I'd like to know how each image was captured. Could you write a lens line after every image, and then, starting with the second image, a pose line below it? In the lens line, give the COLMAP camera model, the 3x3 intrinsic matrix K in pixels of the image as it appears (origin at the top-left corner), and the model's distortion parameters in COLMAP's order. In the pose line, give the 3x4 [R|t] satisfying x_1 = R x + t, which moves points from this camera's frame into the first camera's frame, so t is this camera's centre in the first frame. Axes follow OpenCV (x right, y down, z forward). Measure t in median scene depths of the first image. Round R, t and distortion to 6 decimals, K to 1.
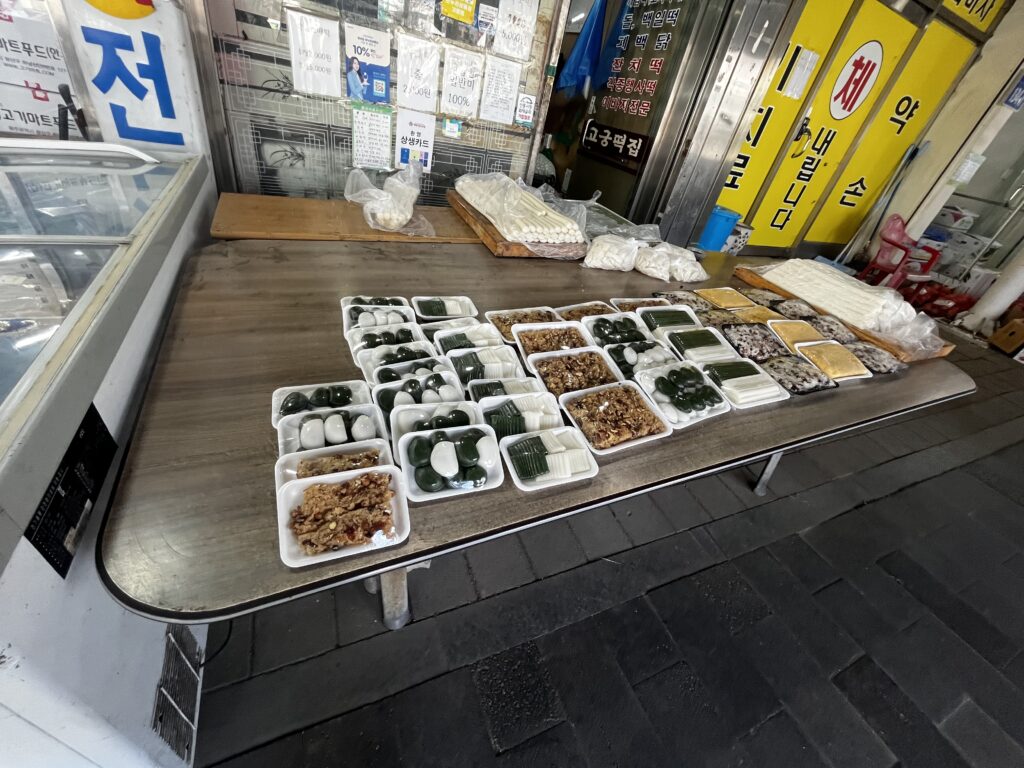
lens RADIAL K [[411.9, 0, 512.1], [0, 411.9, 382.4], [0, 0, 1]] dist [-0.002194, -0.001268]
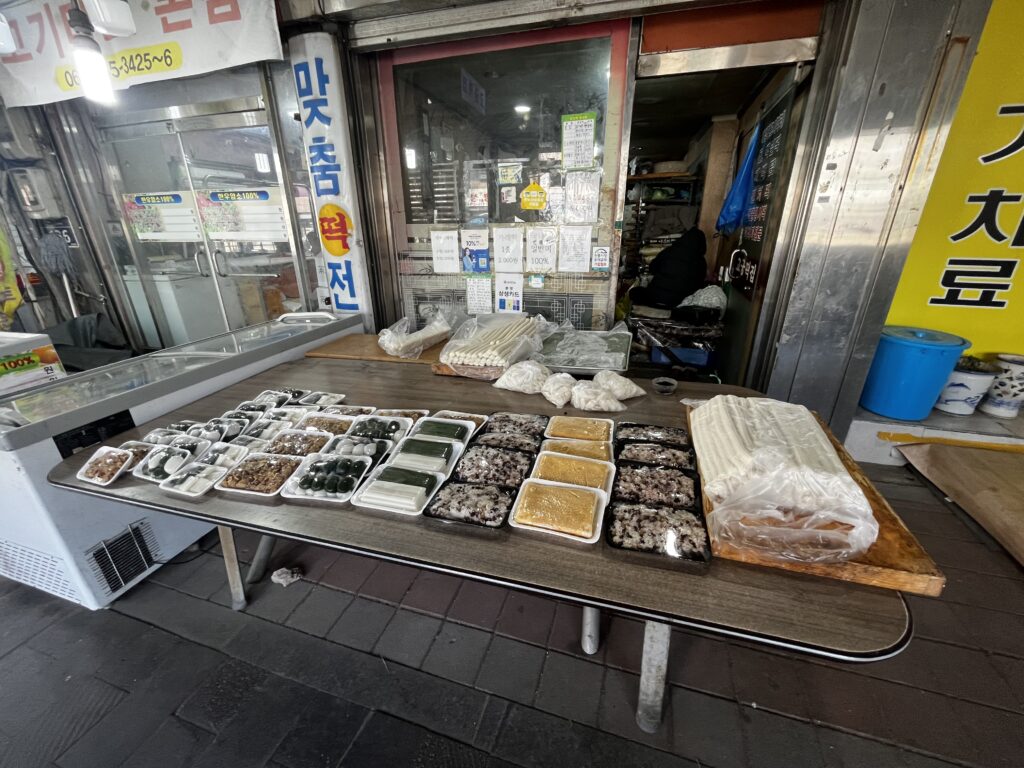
lens RADIAL K [[411.9, 0, 511.4], [0, 411.9, 385.7], [0, 0, 1]] dist [-0.002194, -0.001268]
pose [[0.738091, 0.058317, -0.672176, 0.753178], [-0.253983, 0.946990, -0.196730, -0.059696], [0.625071, 0.315926, 0.713776, 0.183949]]
